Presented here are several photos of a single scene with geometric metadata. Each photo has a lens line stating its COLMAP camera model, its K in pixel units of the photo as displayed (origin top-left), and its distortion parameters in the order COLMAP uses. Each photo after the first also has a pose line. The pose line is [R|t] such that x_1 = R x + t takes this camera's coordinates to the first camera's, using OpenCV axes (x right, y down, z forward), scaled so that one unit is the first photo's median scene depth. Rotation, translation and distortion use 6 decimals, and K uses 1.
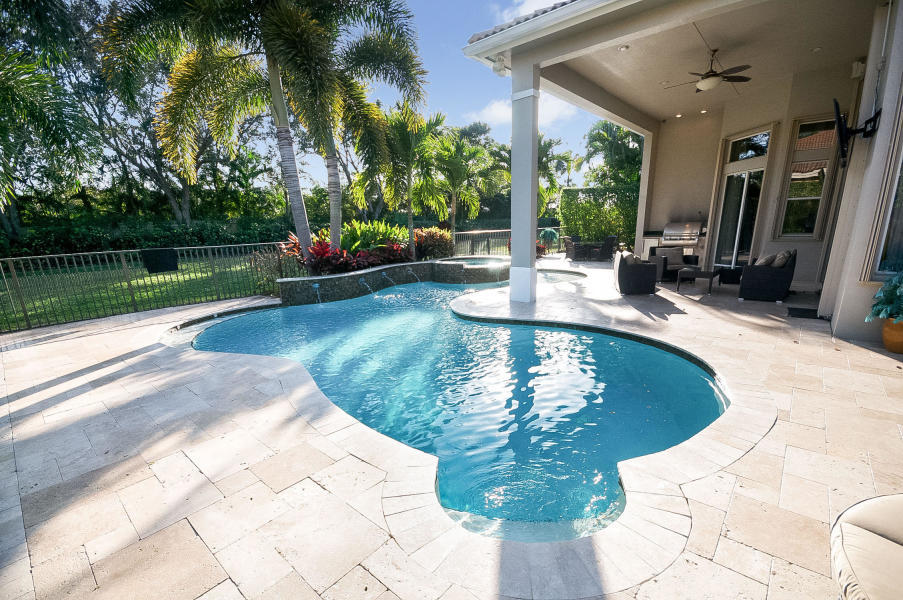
lens RADIAL K [[403.5, 0, 451.5], [0, 403.5, 300.0], [0, 0, 1]] dist [0.000391, 0.000017]
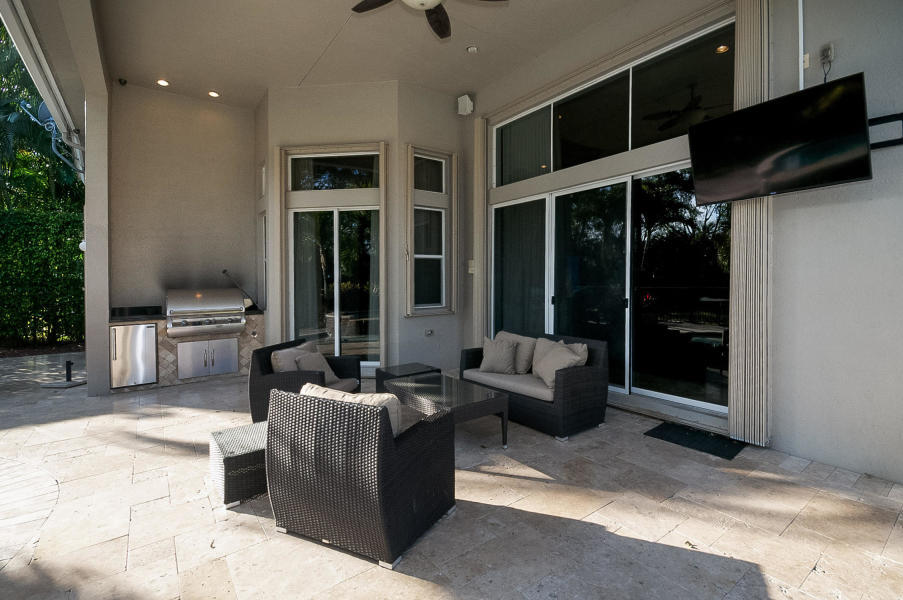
lens RADIAL K [[403.5, 0, 451.5], [0, 403.5, 300.0], [0, 0, 1]] dist [0.000391, 0.000017]
pose [[0.175798, -0.024138, 0.984130, 0.181845], [0.185642, 0.982576, -0.009062, -0.174909], [-0.966764, 0.184289, 0.177216, 0.914660]]
